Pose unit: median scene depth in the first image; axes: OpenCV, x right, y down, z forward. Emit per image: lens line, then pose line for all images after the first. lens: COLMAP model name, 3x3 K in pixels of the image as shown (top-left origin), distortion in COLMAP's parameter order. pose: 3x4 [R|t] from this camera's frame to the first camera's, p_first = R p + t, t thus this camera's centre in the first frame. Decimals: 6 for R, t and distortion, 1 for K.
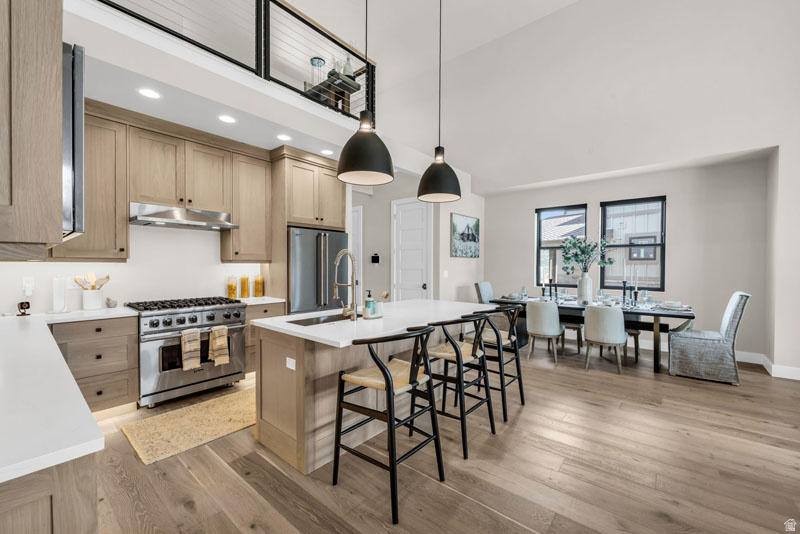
lens RADIAL K [[324.7, 0, 399.2], [0, 324.7, 263.2], [0, 0, 1]] dist [0.000178, -0.000078]
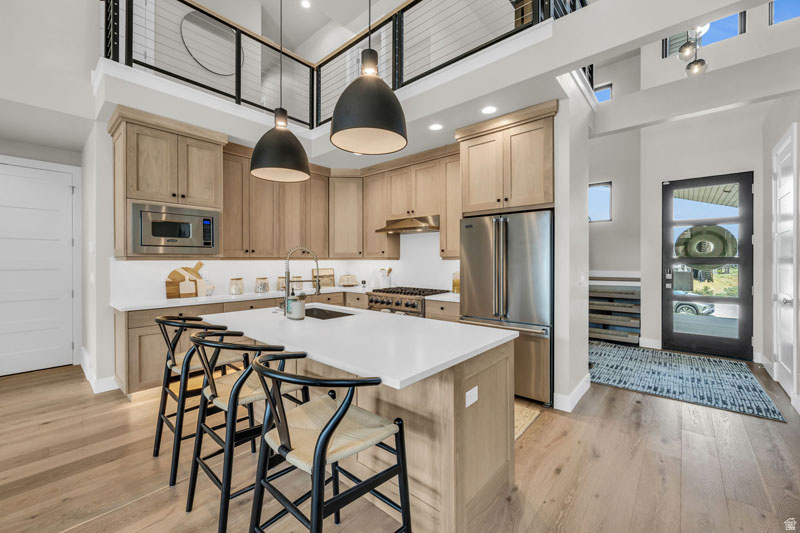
lens RADIAL K [[324.7, 0, 399.2], [0, 324.7, 262.7], [0, 0, 1]] dist [0.000178, -0.000078]
pose [[-0.027117, 0.000999, -0.999632, 0.512343], [0.006264, 0.999980, 0.000830, 0.005952], [0.999613, -0.006239, -0.027122, 0.787399]]
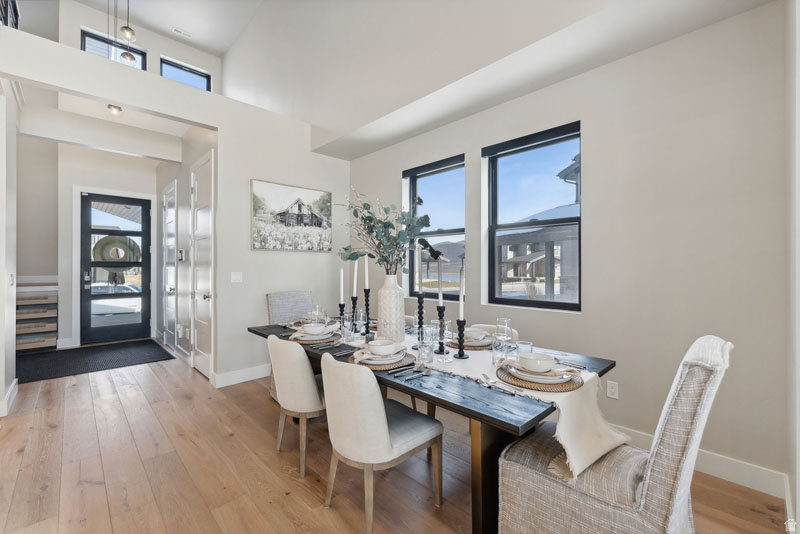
lens RADIAL K [[338.7, 0, 400.9], [0, 338.7, 265.5], [0, 0, 1]] dist [-0.001916, -0.000041]
pose [[0.994280, -0.004680, -0.106700, 0.701001], [0.004699, 0.999989, -0.000081, 0.016827], [0.106699, -0.000421, 0.994291, 0.526541]]
